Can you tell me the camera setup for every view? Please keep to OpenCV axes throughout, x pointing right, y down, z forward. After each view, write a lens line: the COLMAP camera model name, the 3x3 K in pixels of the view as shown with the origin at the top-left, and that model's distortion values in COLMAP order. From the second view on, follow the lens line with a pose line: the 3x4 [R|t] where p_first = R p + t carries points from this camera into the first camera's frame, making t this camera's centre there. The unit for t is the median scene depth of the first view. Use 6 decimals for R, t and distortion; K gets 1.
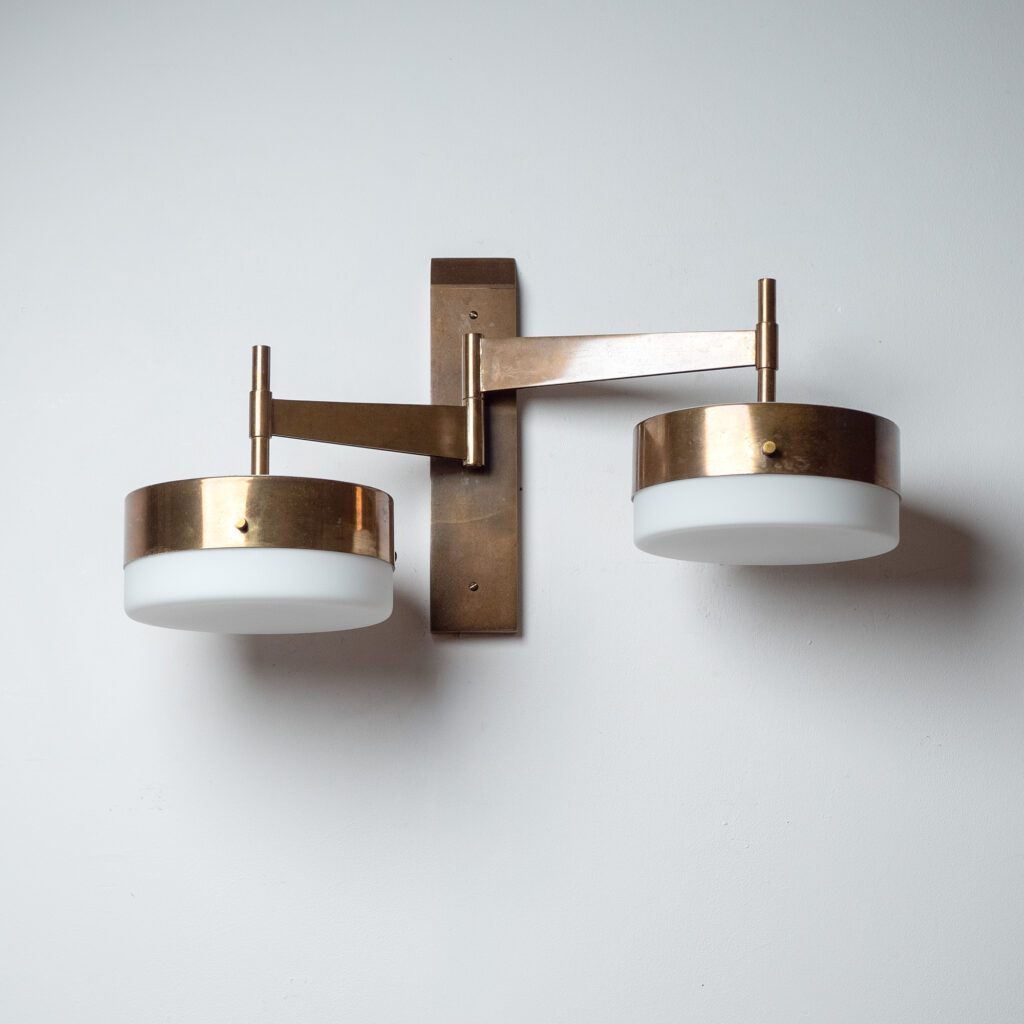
lens RADIAL K [[2541.5, 0, 506.9], [0, 2541.5, 522.6], [0, 0, 1]] dist [0.022074, 0.000000]
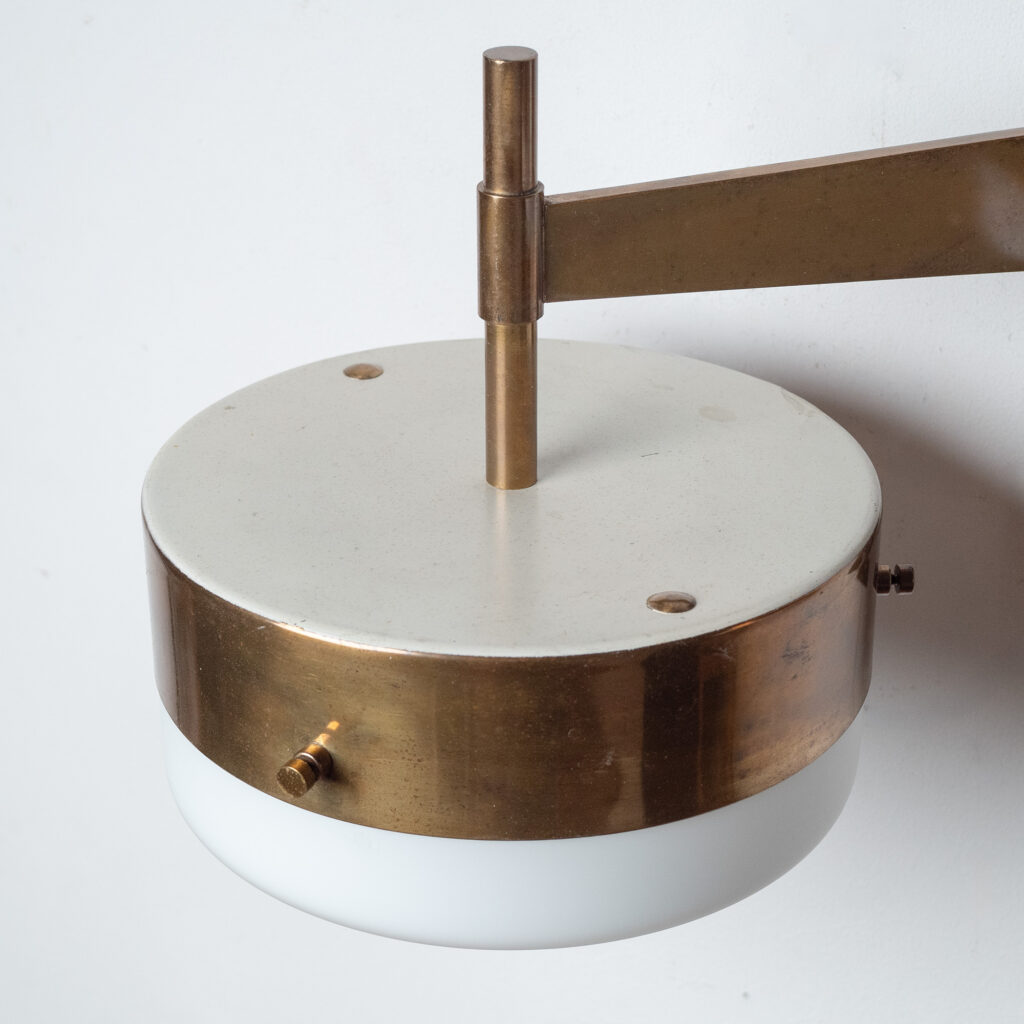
lens RADIAL K [[2541.5, 0, 511.5], [0, 2541.5, 513.2], [0, 0, 1]] dist [0.022074, 0.000000]
pose [[0.894058, 0.216801, -0.391991, 0.045737], [0.062524, 0.806113, 0.588449, -0.212813], [0.443565, -0.550617, 0.707157, 0.723515]]
